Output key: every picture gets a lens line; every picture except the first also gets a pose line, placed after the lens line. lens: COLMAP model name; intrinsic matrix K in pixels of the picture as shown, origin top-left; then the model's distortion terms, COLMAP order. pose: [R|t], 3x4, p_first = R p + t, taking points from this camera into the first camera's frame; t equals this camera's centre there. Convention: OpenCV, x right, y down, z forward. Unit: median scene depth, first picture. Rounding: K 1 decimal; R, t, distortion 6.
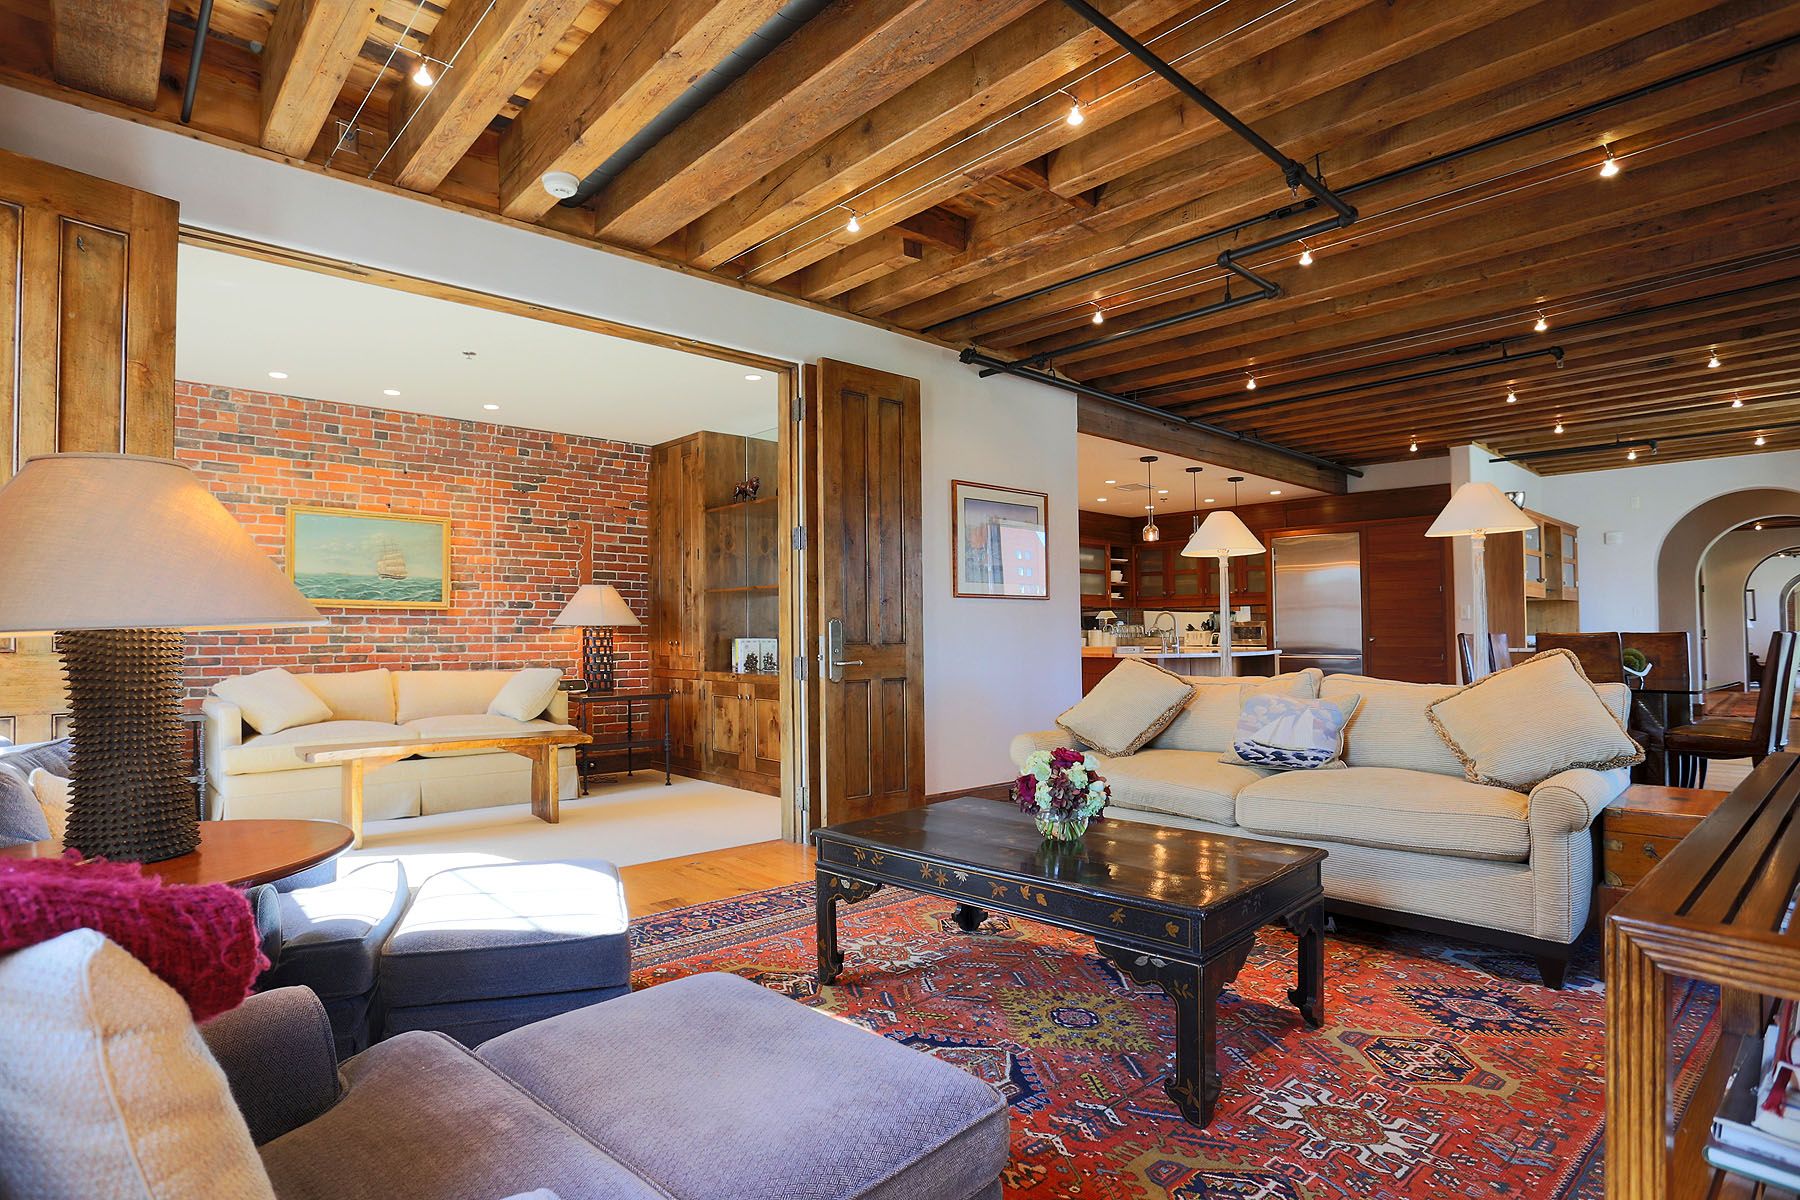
lens RADIAL K [[960.9, 0, 913.7], [0, 960.9, 607.9], [0, 0, 1]] dist [-0.035243, 0.011492]
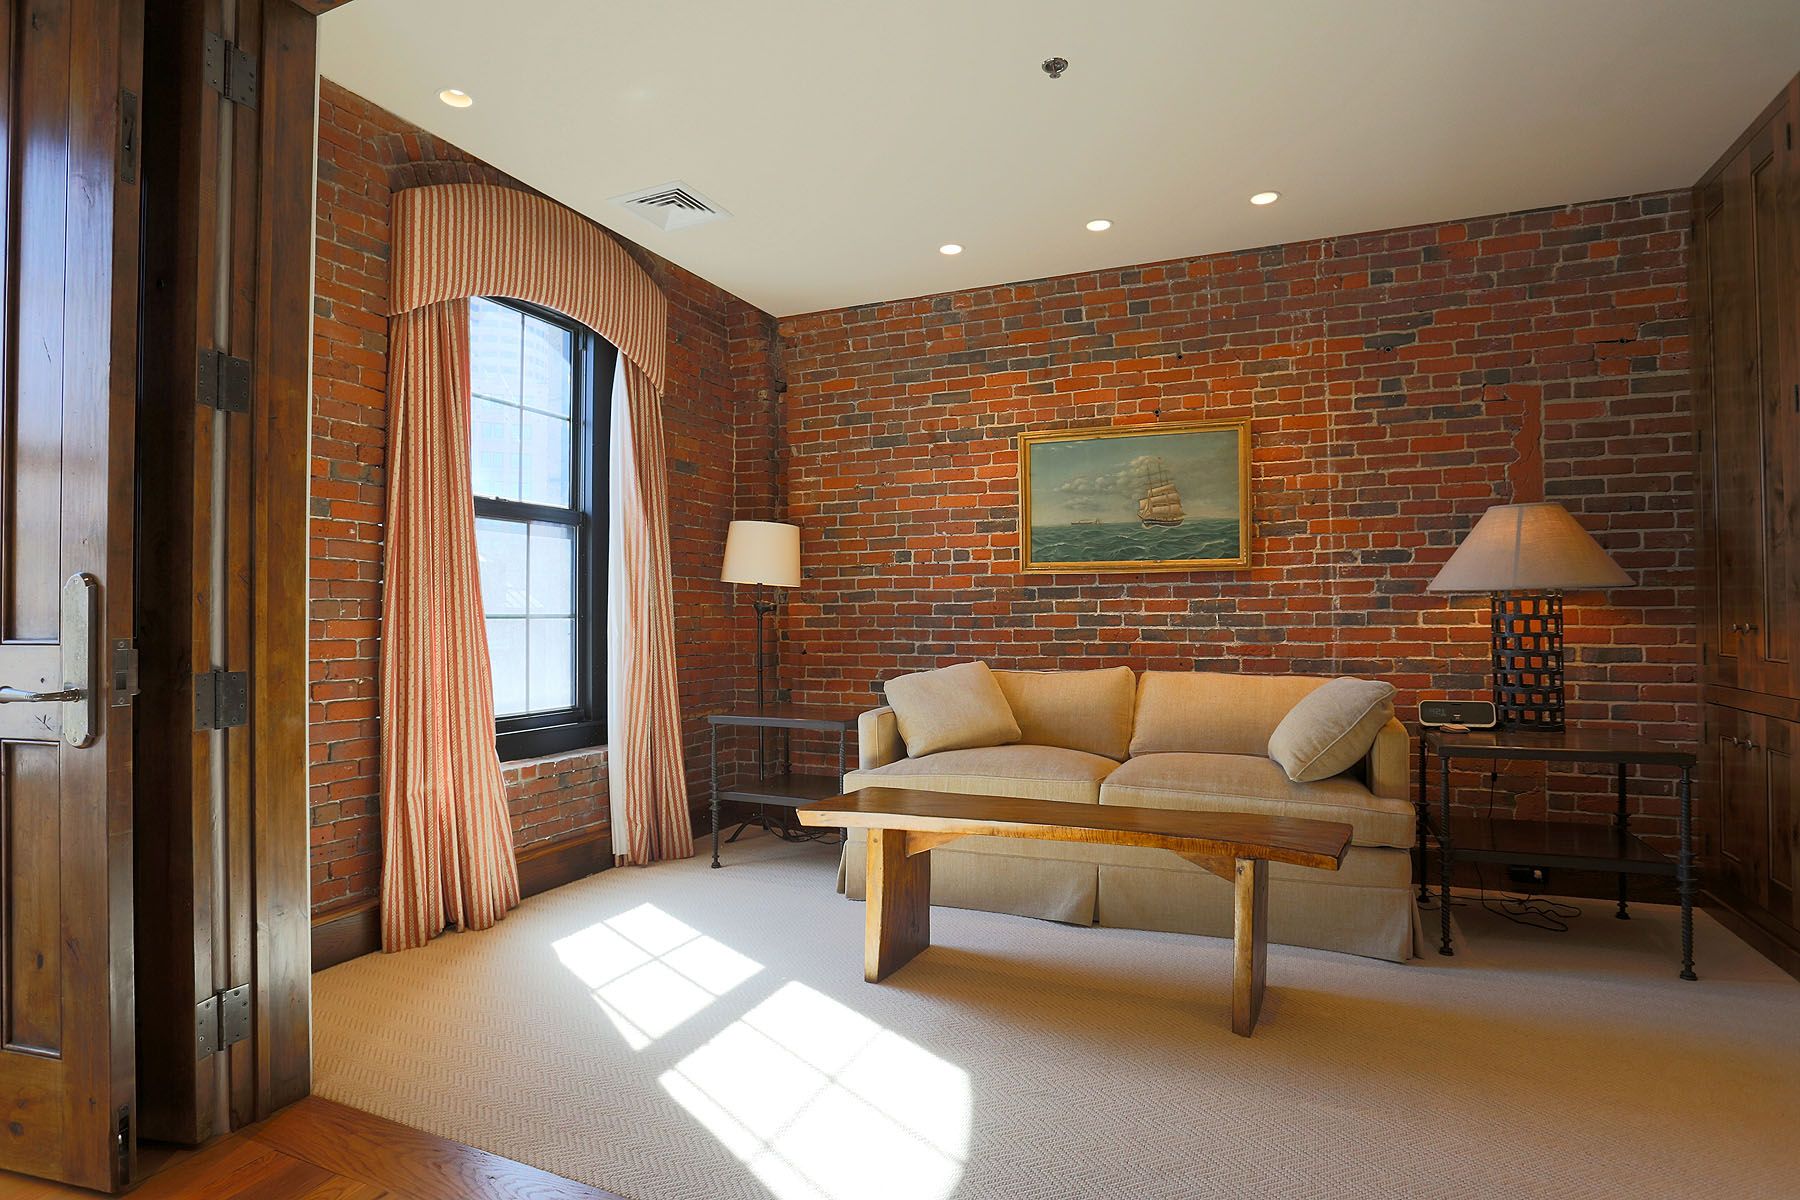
lens RADIAL K [[960.9, 0, 906.6], [0, 960.9, 603.3], [0, 0, 1]] dist [-0.035243, 0.011492]
pose [[0.411117, -0.016115, -0.911440, -0.029057], [0.031076, 0.999510, -0.003655, 0.017659], [0.911053, -0.026821, 0.411417, 0.541570]]
